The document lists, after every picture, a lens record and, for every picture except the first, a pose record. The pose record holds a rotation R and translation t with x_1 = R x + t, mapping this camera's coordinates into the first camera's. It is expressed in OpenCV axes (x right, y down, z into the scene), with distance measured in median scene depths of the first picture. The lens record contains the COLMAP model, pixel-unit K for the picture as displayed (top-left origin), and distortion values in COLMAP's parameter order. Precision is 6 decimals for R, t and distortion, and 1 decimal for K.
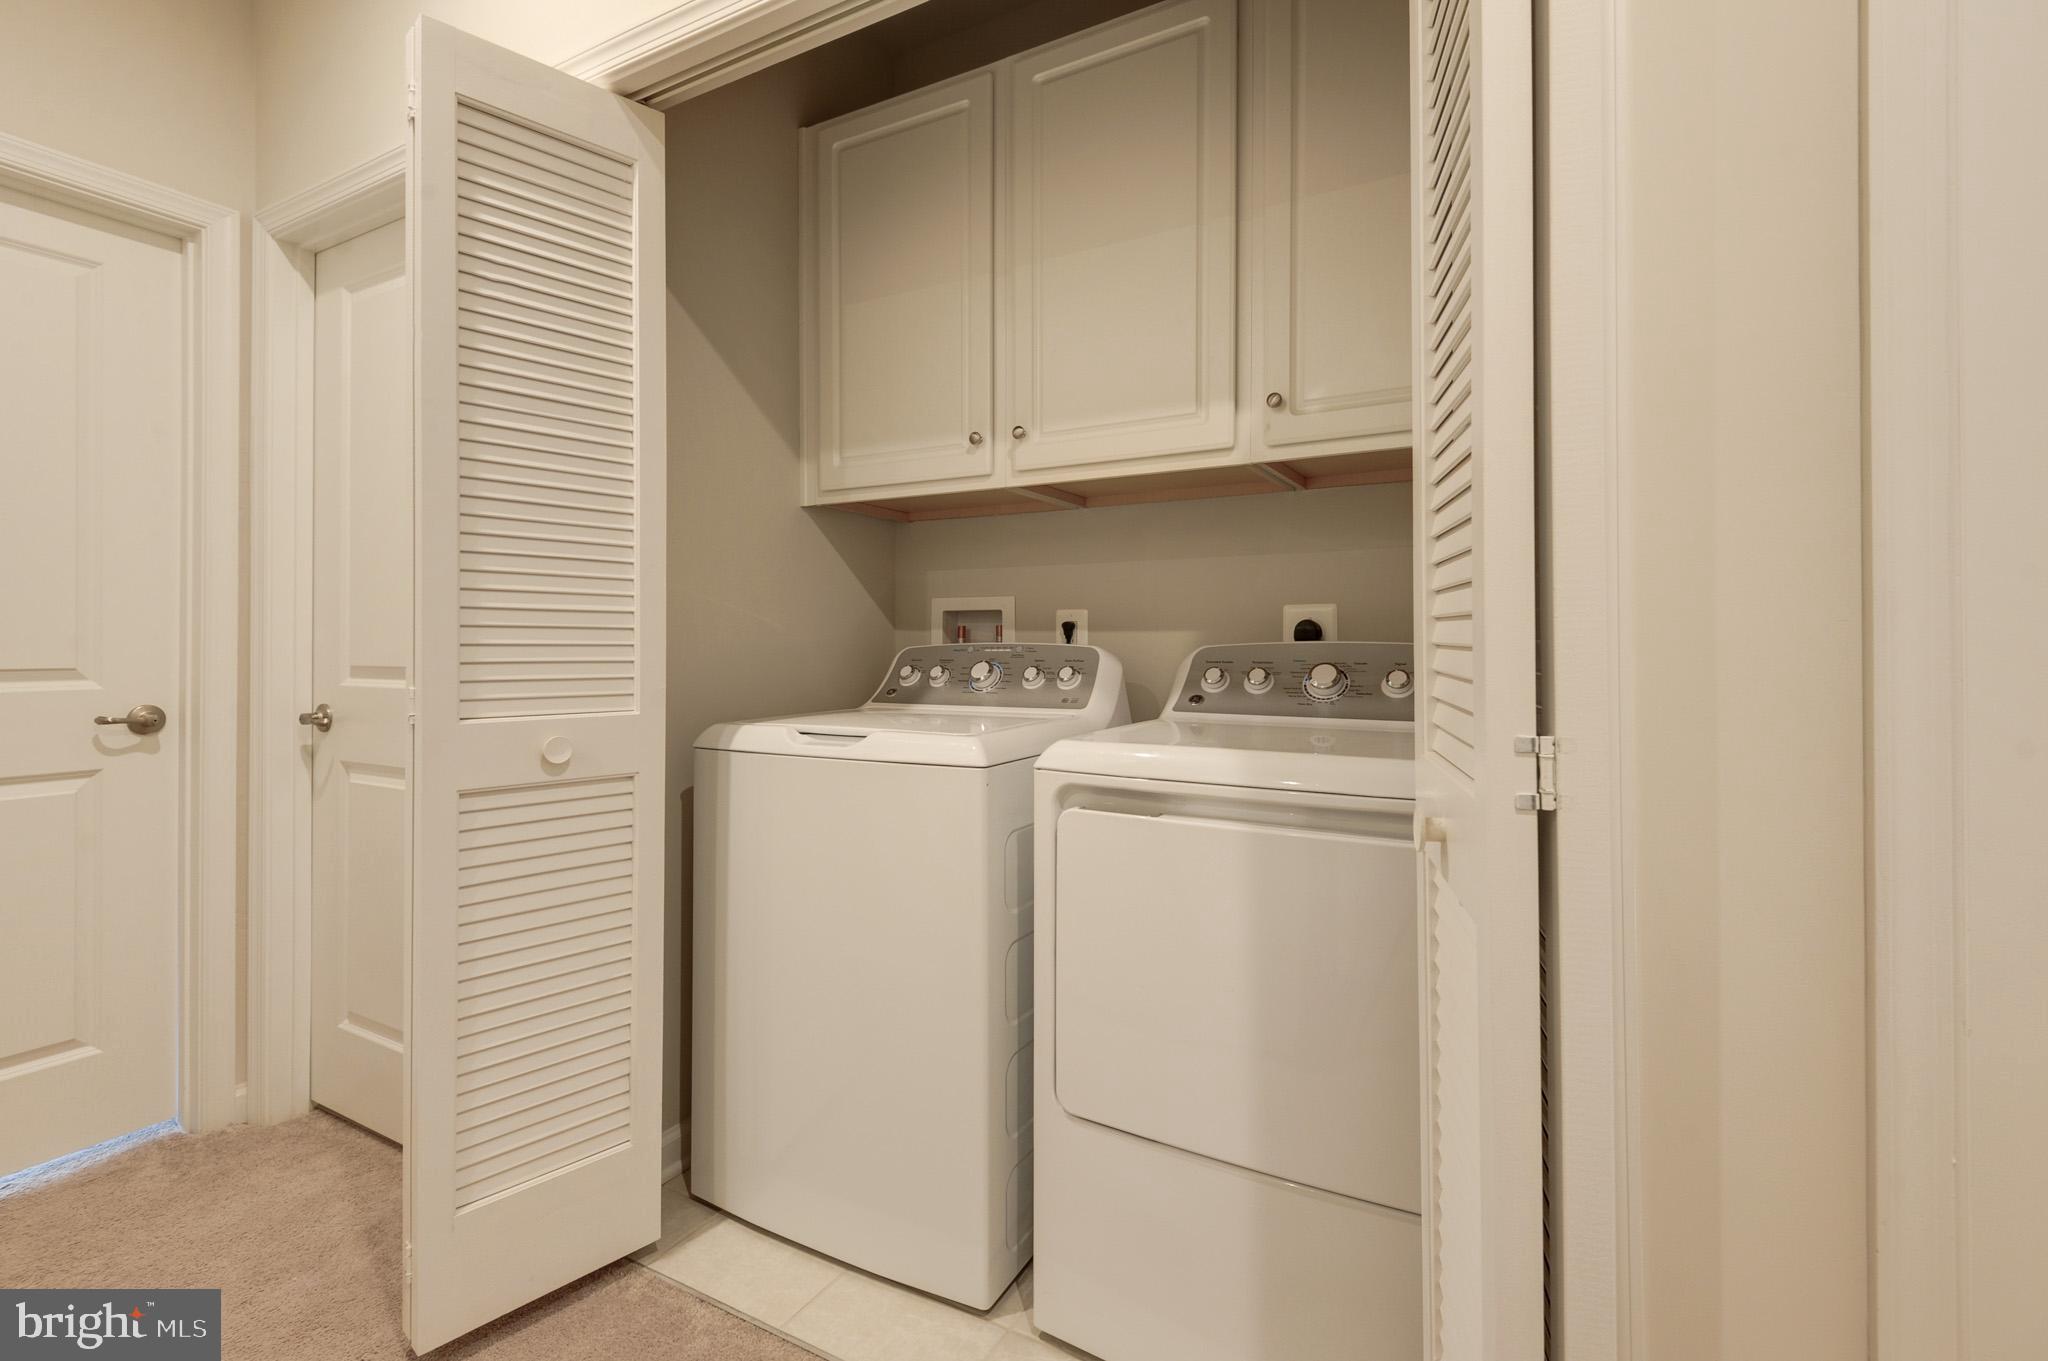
lens RADIAL K [[927.7, 0, 1022.6], [0, 927.7, 650.6], [0, 0, 1]] dist [0.001411, -0.000367]
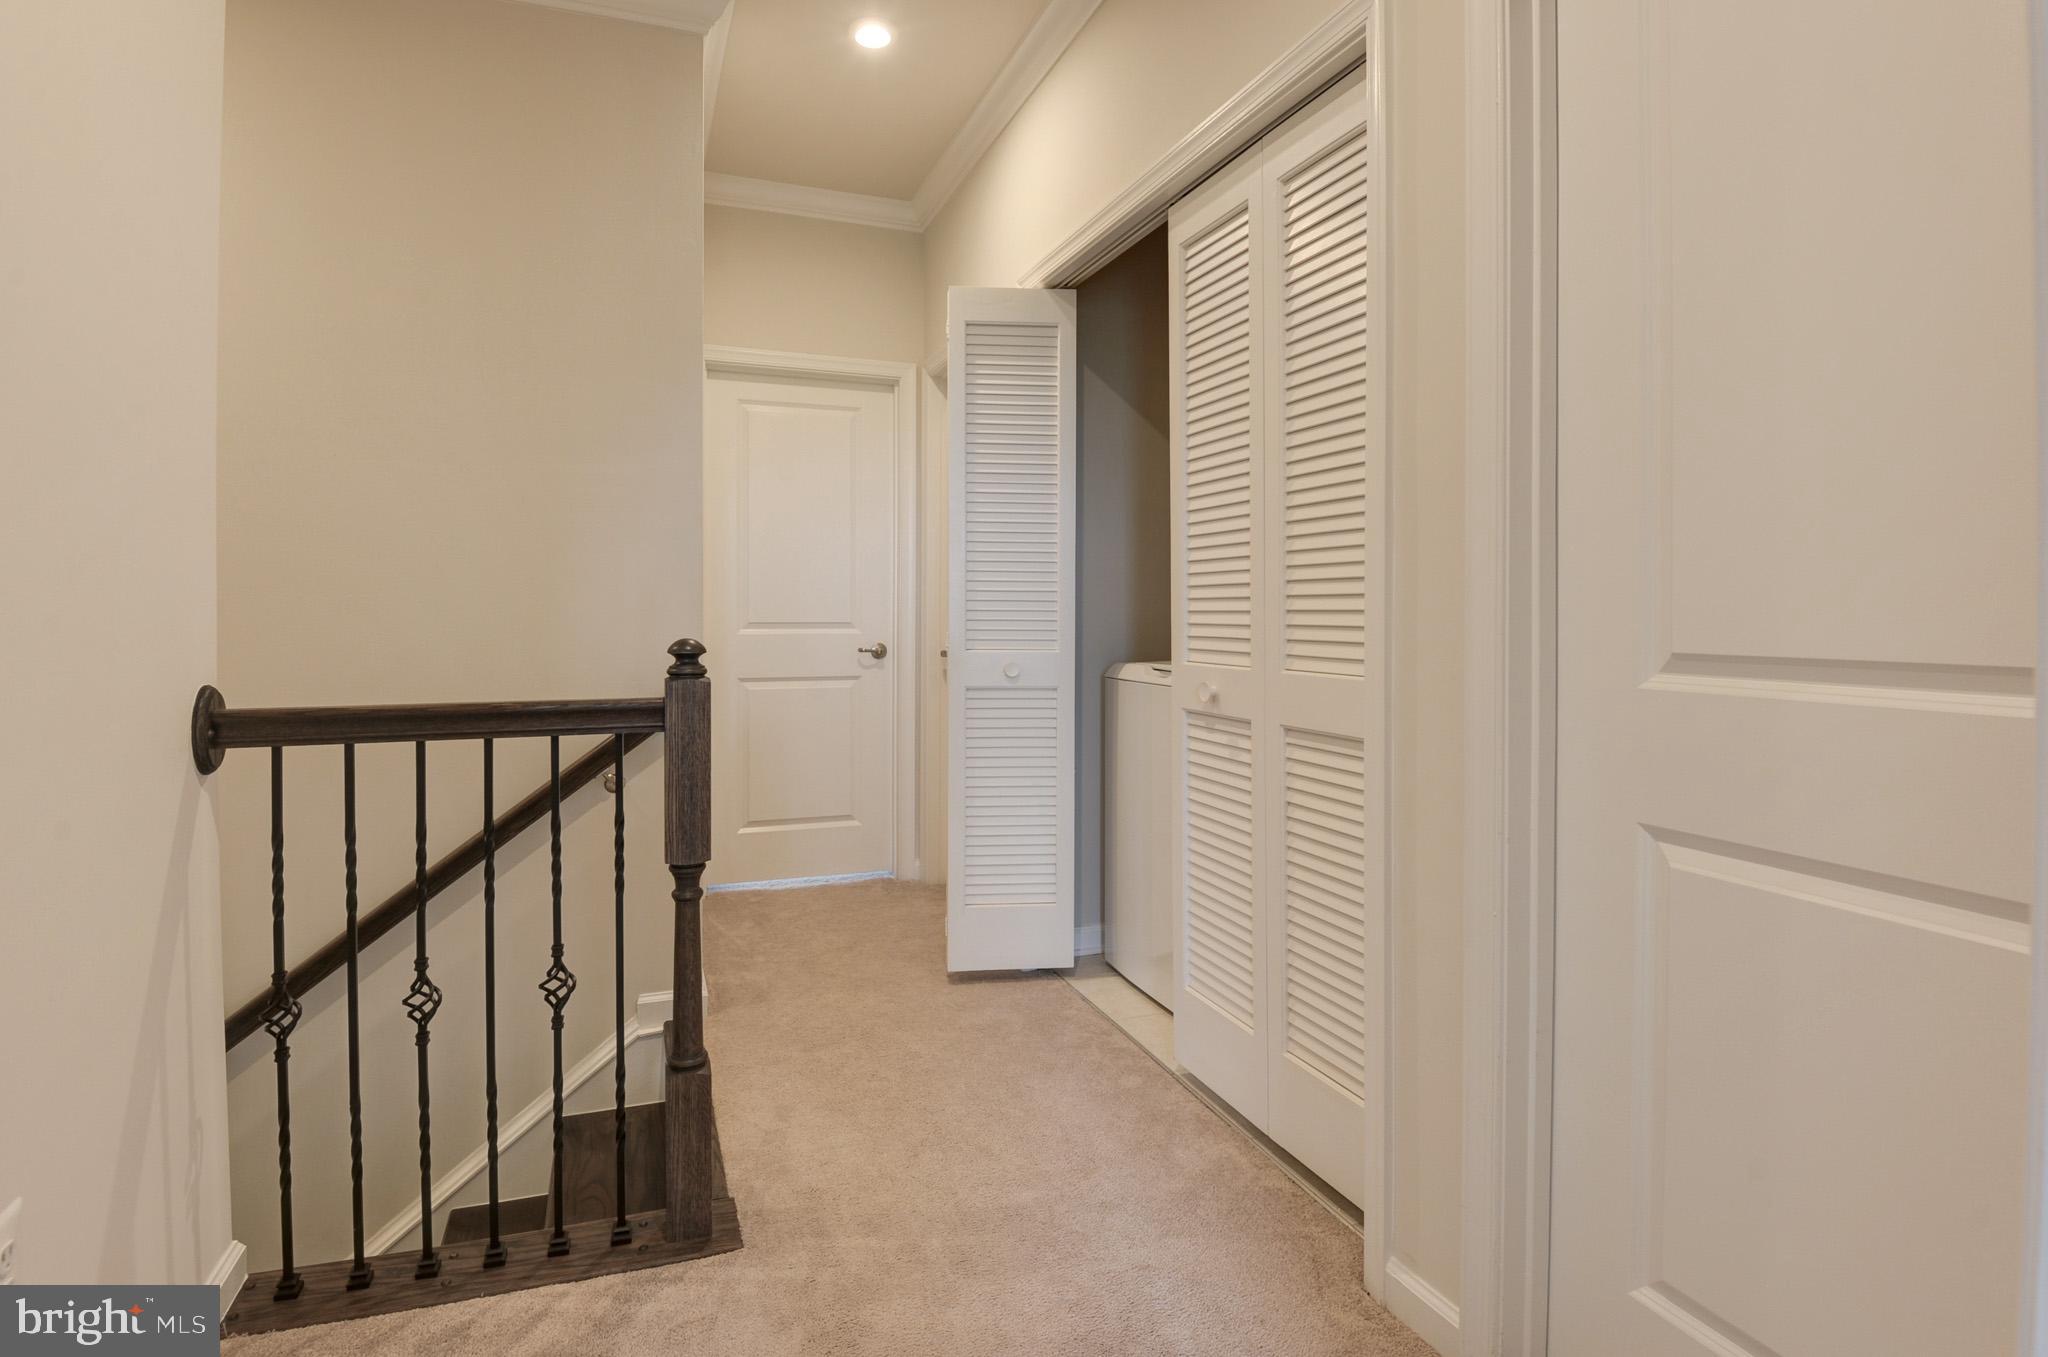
lens RADIAL K [[1027.3, 0, 1024.0], [0, 1027.3, 678.5], [0, 0, 1]] dist [-0.003234, -0.000430]
pose [[0.767275, 0.047614, -0.639548, 0.676361], [-0.013665, 0.998227, 0.057924, 0.007944], [0.641172, -0.035704, 0.766566, -0.440957]]
